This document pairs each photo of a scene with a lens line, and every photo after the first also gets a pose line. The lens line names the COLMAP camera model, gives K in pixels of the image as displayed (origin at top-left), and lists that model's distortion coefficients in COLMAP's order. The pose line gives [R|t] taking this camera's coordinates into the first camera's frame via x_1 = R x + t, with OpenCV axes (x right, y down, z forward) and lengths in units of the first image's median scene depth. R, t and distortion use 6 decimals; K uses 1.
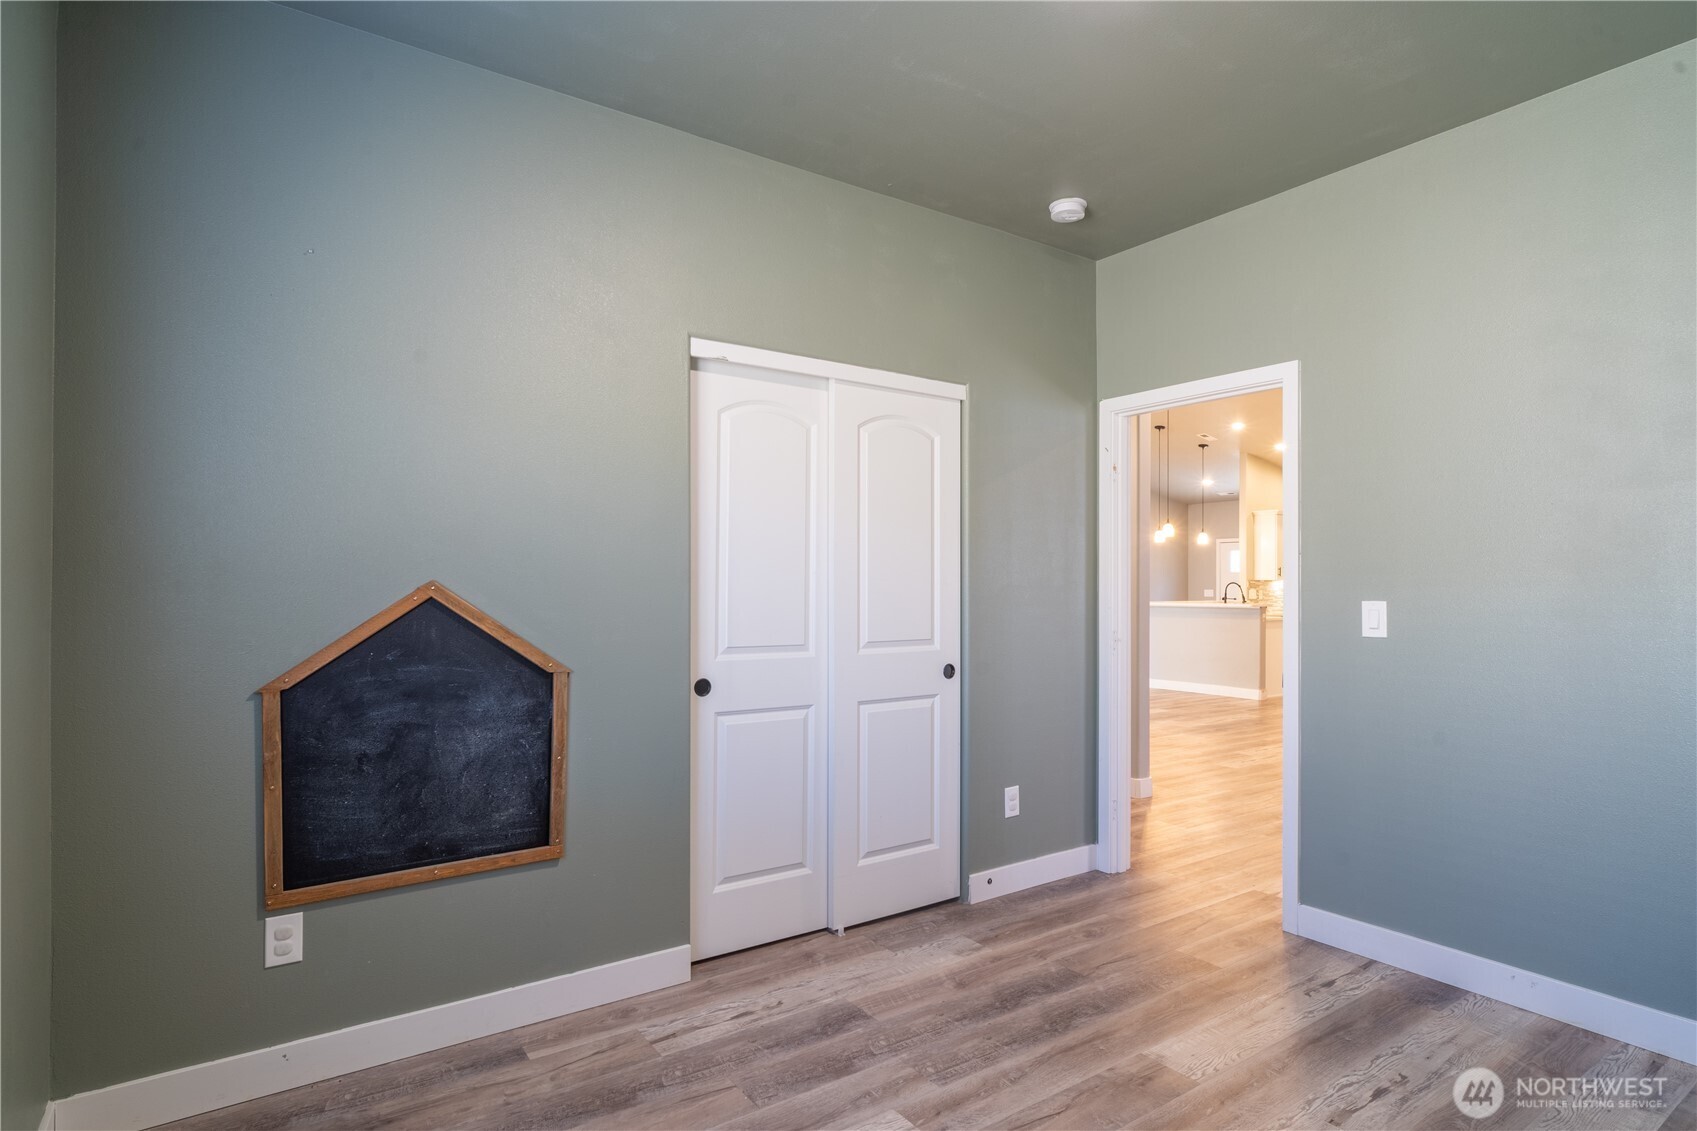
lens RADIAL K [[885.0, 0, 837.2], [0, 885.0, 570.9], [0, 0, 1]] dist [-0.002286, 0.001721]
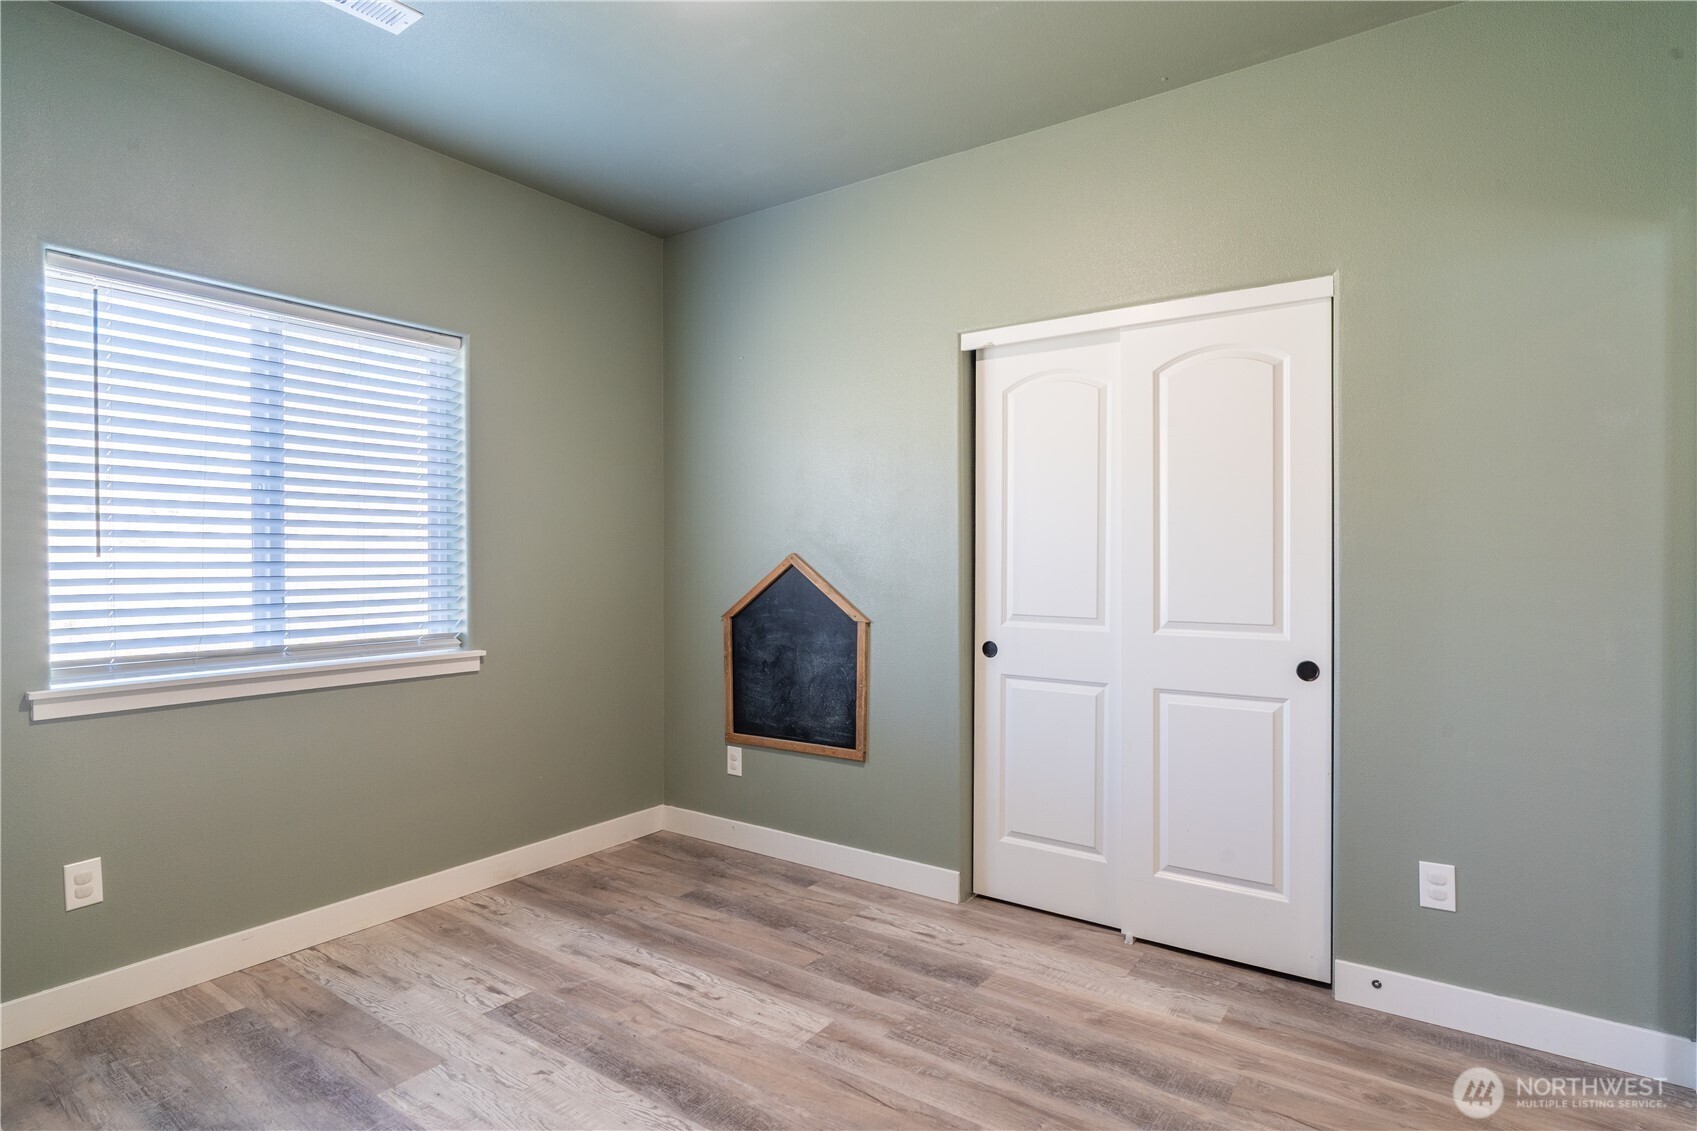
lens RADIAL K [[885.0, 0, 833.8], [0, 885.0, 551.2], [0, 0, 1]] dist [-0.002286, 0.001721]
pose [[0.343406, -0.007435, -0.939158, 0.886922], [0.018624, 0.999826, -0.001105, 0.009127], [0.939002, -0.017111, 0.343485, 0.488815]]
